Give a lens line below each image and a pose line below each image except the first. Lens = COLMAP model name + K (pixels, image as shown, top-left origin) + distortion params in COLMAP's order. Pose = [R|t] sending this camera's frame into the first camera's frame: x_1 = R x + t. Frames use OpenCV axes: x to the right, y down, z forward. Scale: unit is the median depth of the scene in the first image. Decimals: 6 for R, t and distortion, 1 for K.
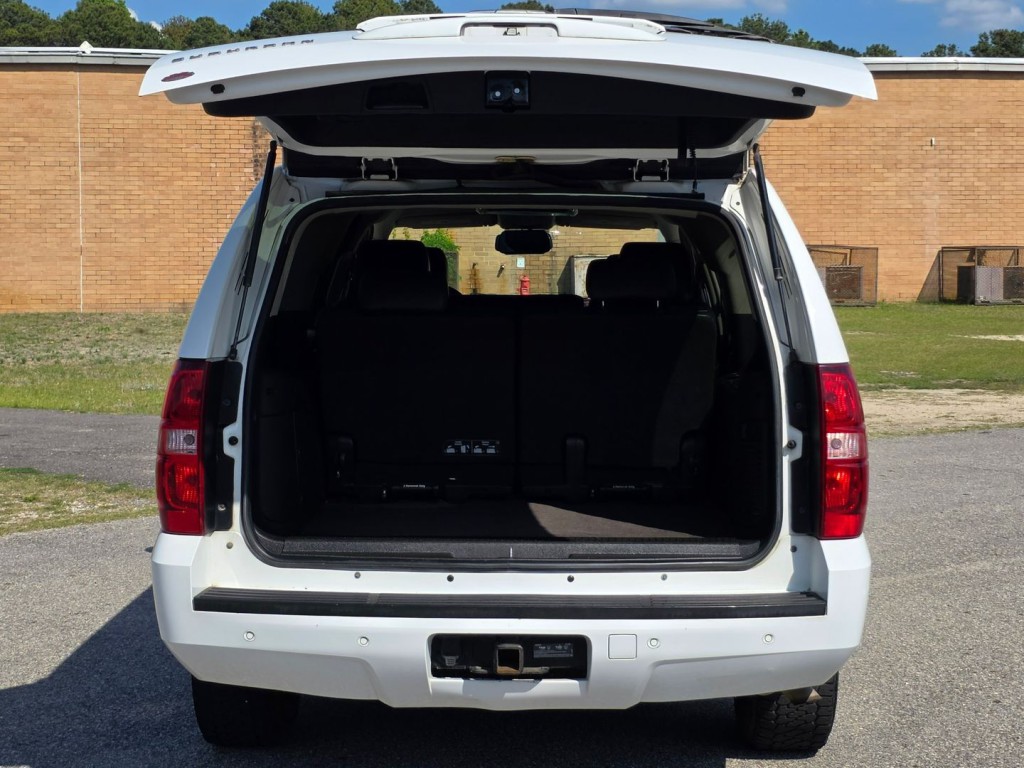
lens RADIAL K [[1795.5, 0, 539.7], [0, 1795.5, 333.4], [0, 0, 1]] dist [0.223235, -0.929708]
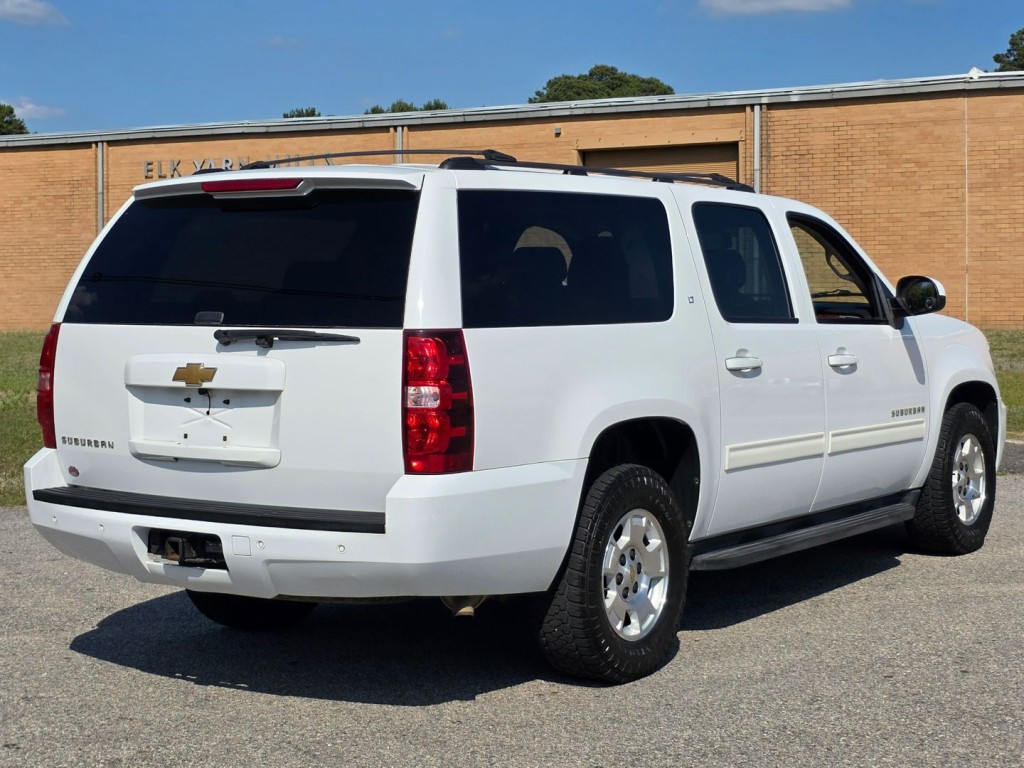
lens RADIAL K [[1795.5, 0, 539.7], [0, 1795.5, 333.4], [0, 0, 1]] dist [0.223235, -0.929708]
pose [[0.823946, 0.008948, -0.566598, 0.651320], [-0.016749, 0.999823, -0.008567, 0.019951], [0.566421, 0.016549, 0.823950, 0.037652]]
